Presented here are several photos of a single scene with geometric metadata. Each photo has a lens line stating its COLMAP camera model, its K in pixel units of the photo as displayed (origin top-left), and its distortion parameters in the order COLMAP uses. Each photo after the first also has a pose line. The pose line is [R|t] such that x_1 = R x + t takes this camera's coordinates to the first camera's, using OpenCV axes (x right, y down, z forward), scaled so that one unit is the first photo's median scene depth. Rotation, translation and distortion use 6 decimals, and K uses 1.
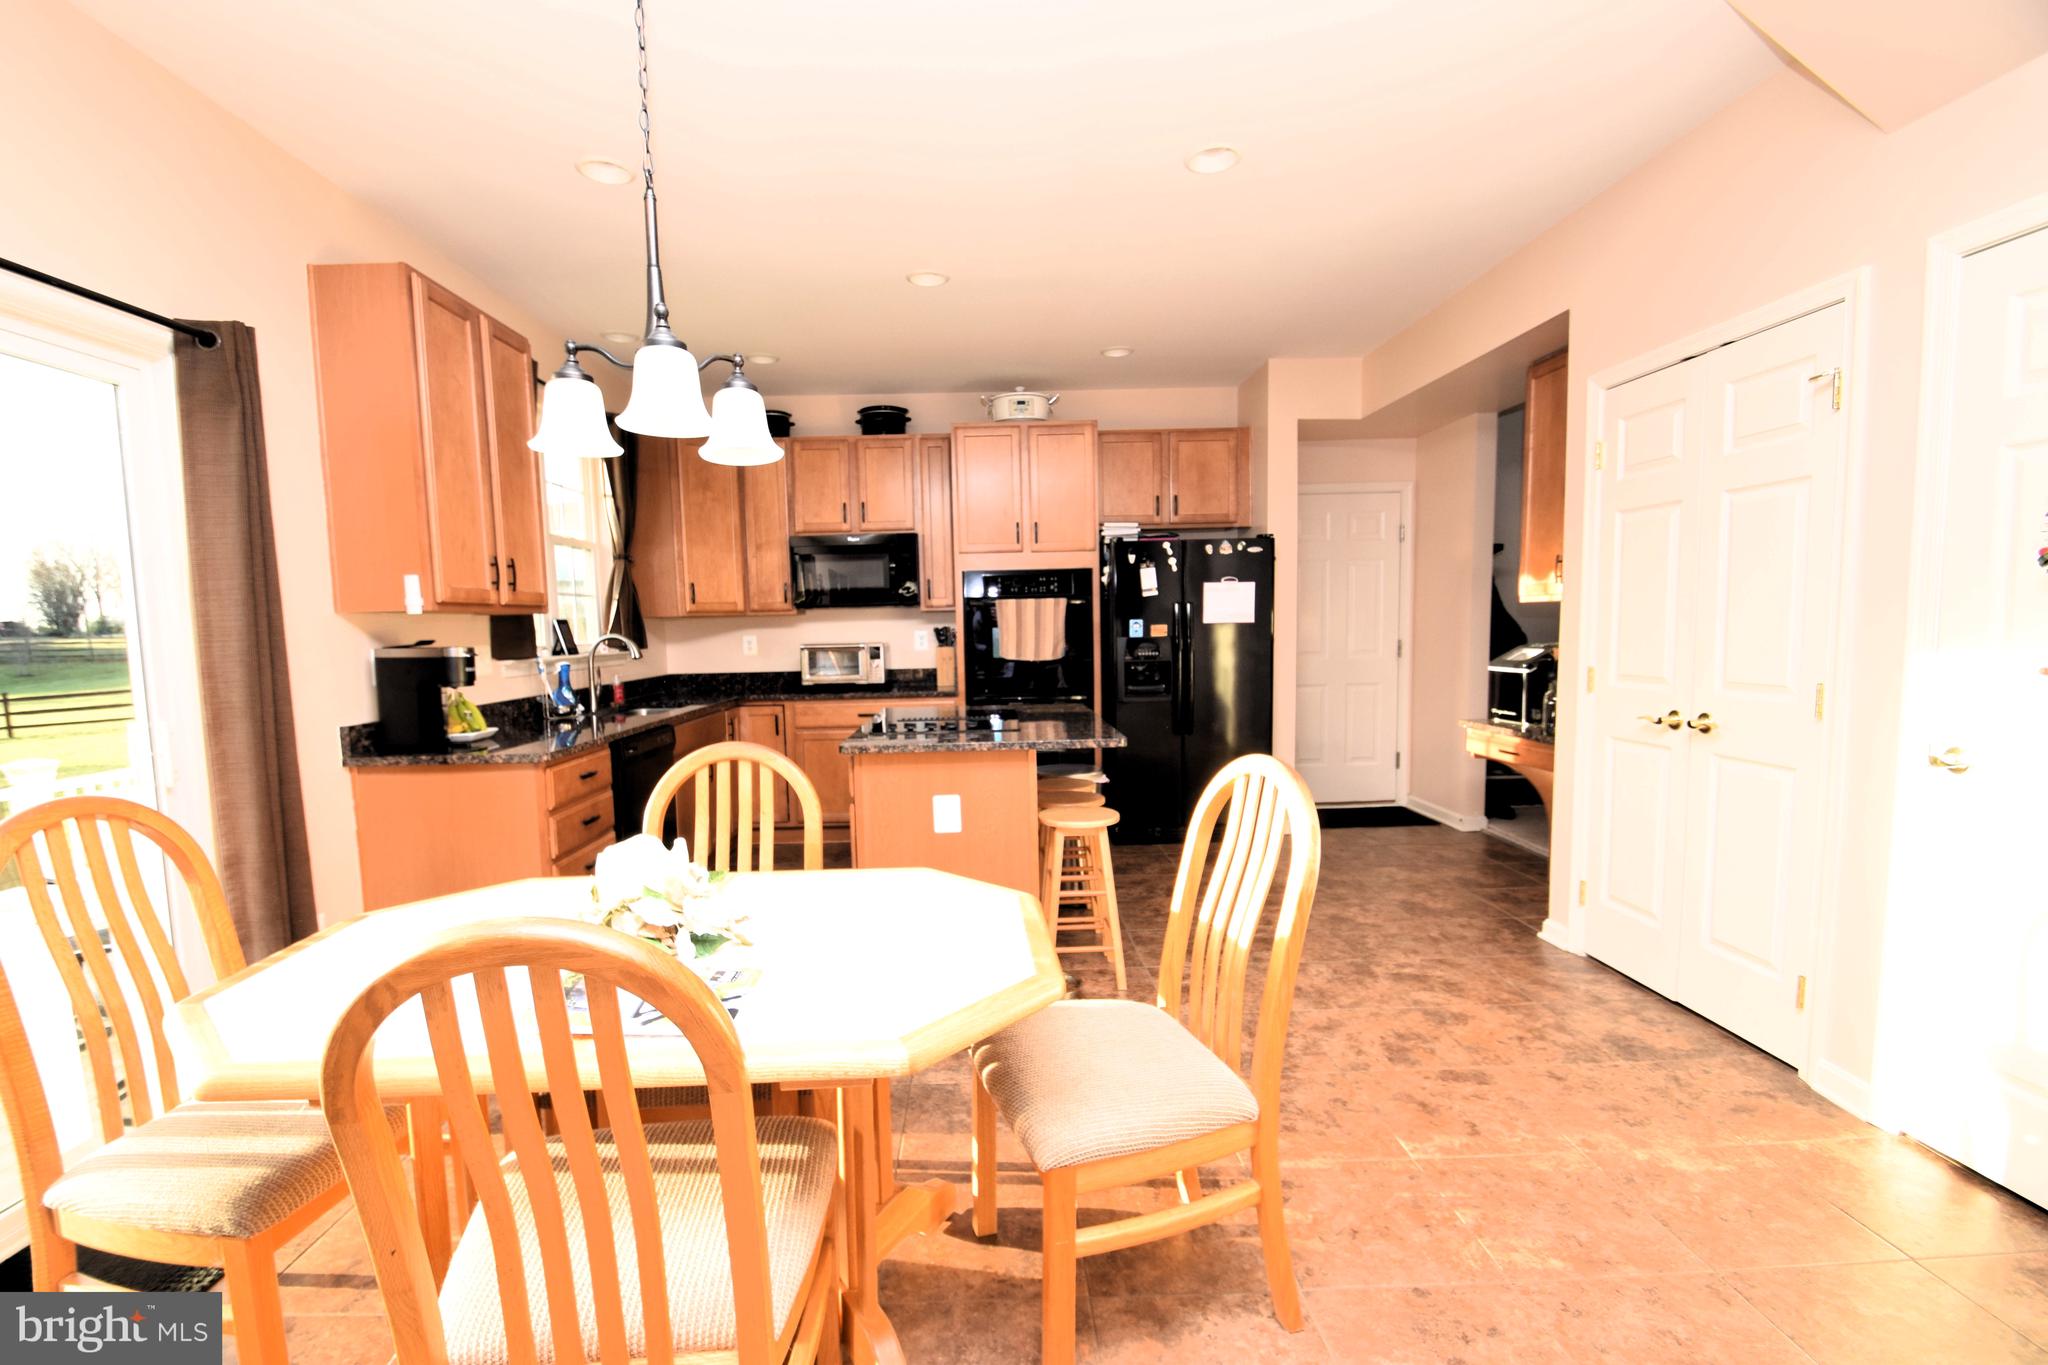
lens RADIAL K [[903.5, 0, 994.4], [0, 903.5, 702.8], [0, 0, 1]] dist [0.003873, -0.009547]
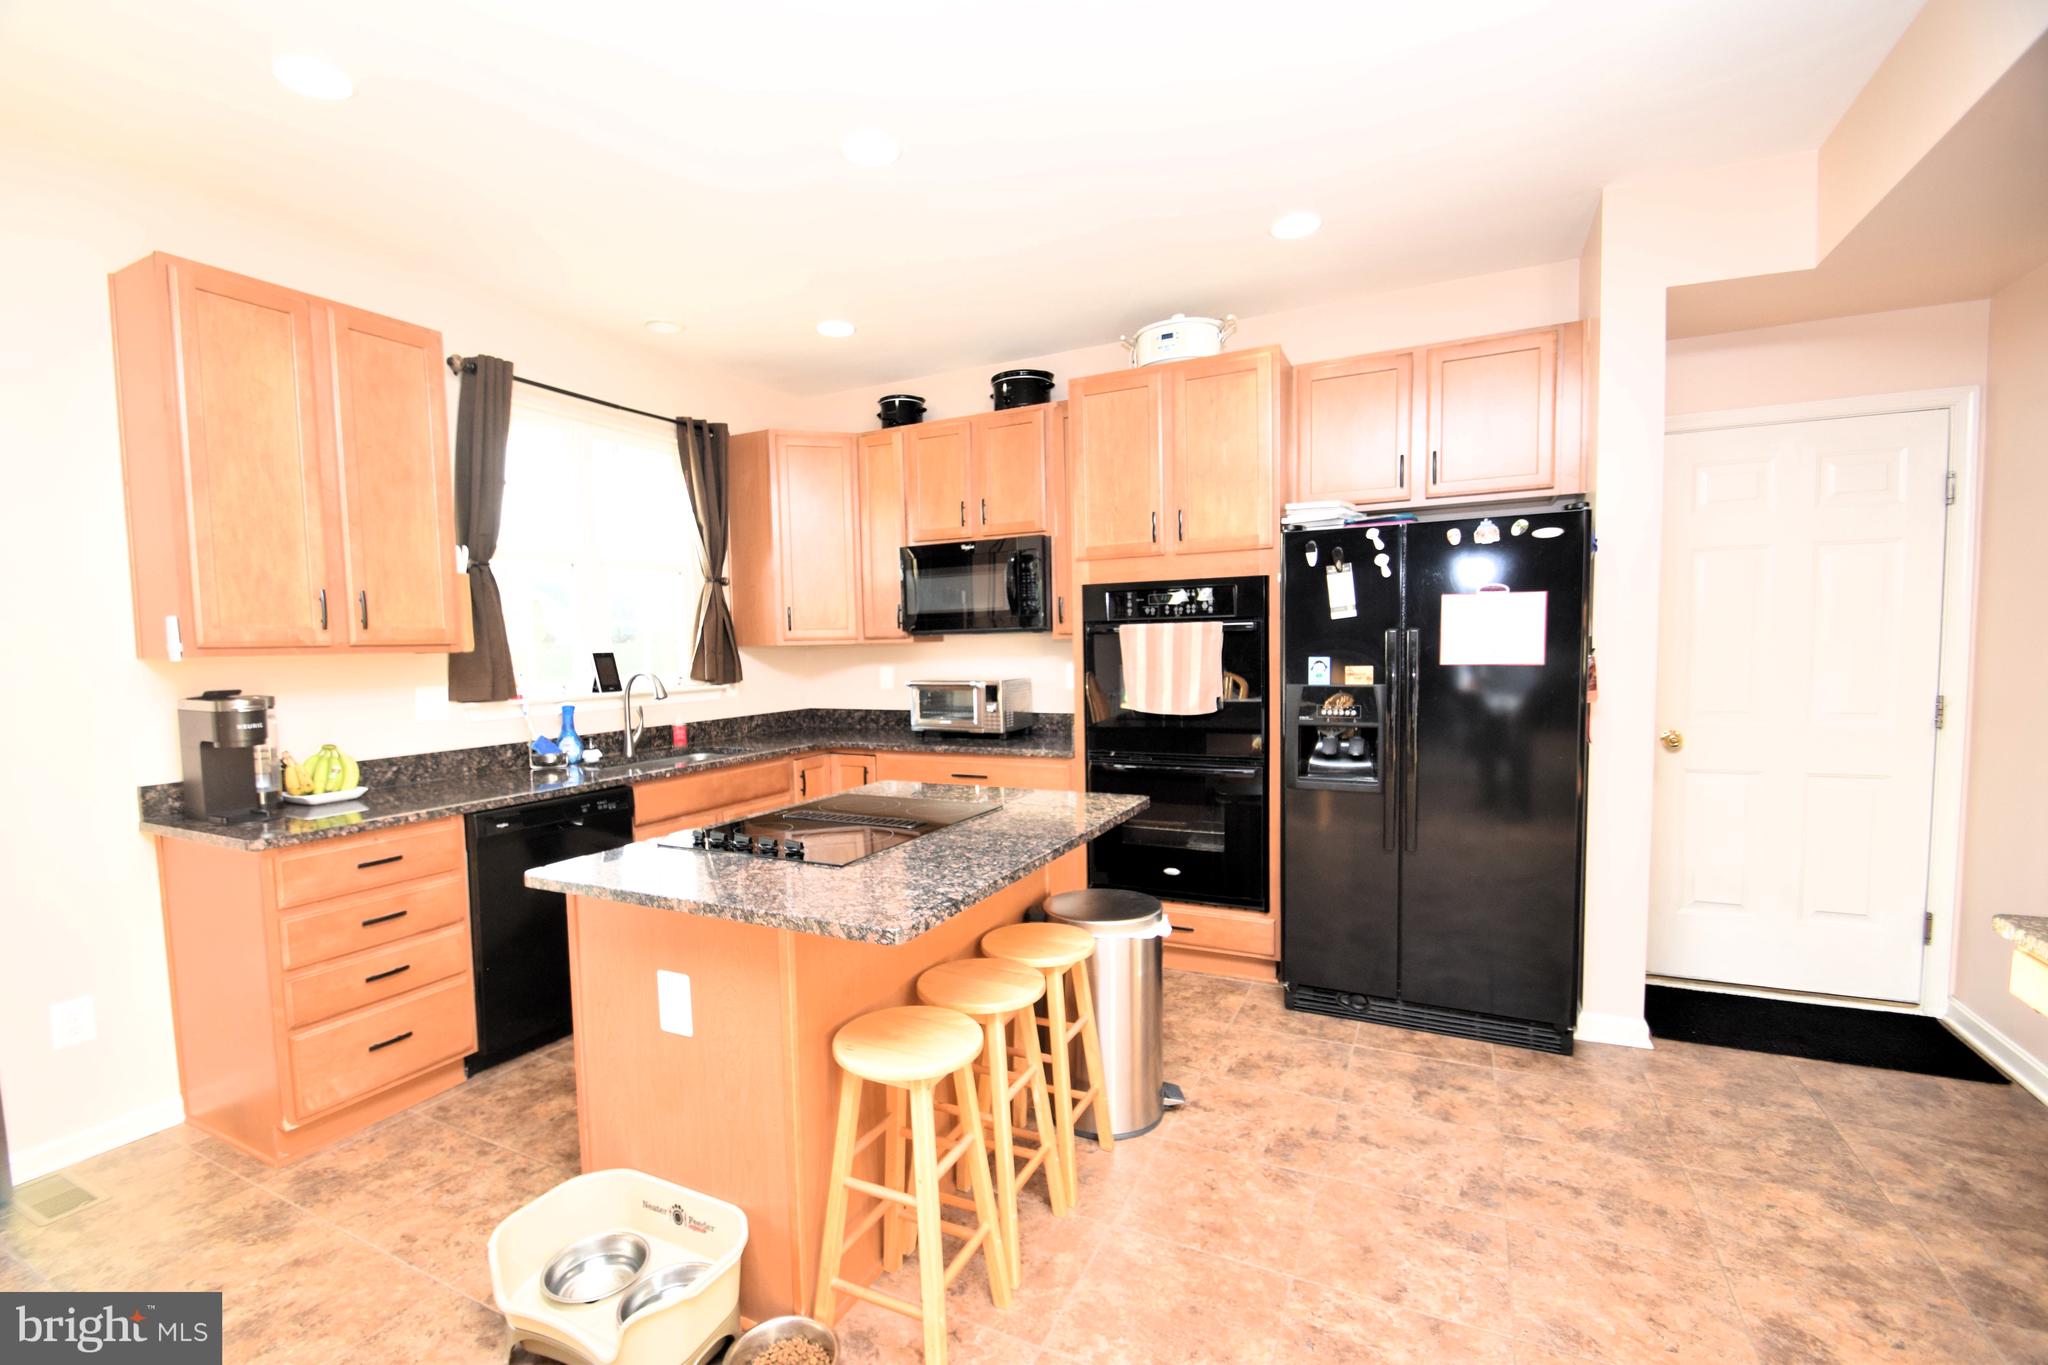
lens RADIAL K [[903.5, 0, 994.4], [0, 903.5, 702.8], [0, 0, 1]] dist [0.003873, -0.009547]
pose [[0.882363, 0.035866, -0.469201, 0.259104], [-0.040184, 0.999192, 0.000811, -0.053778], [0.468851, 0.018139, 0.883091, 0.361878]]
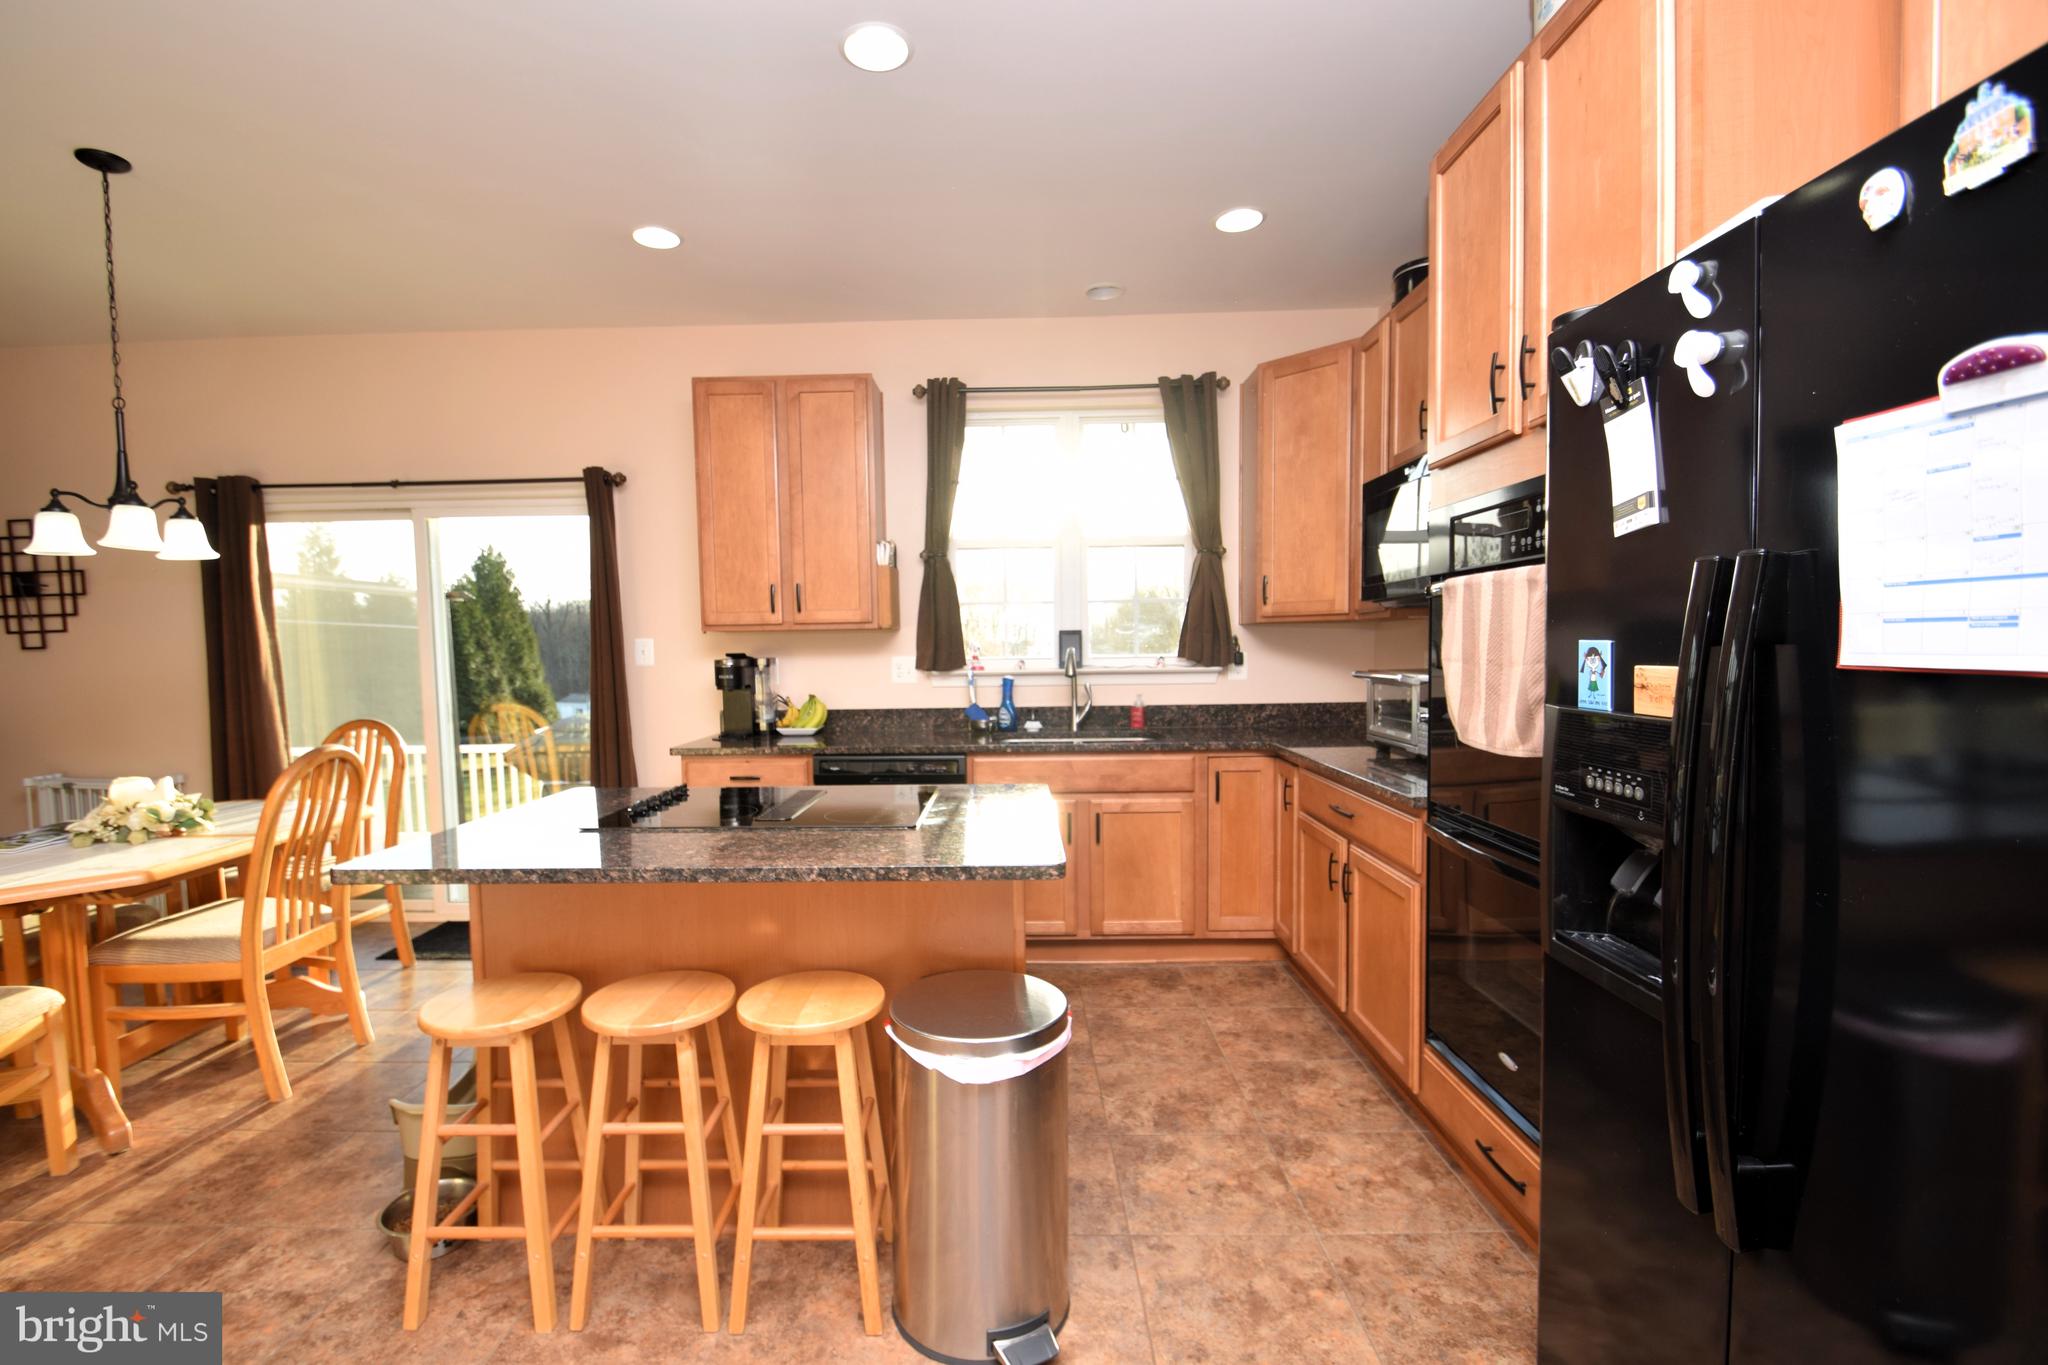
lens RADIAL K [[918.7, 0, 974.9], [0, 918.7, 688.9], [0, 0, 1]] dist [0.000555, -0.010084]
pose [[-0.061370, 0.071852, -0.995525, 0.421118], [-0.069624, 0.994668, 0.076083, -0.088132], [0.995684, 0.073981, -0.056040, 0.875013]]
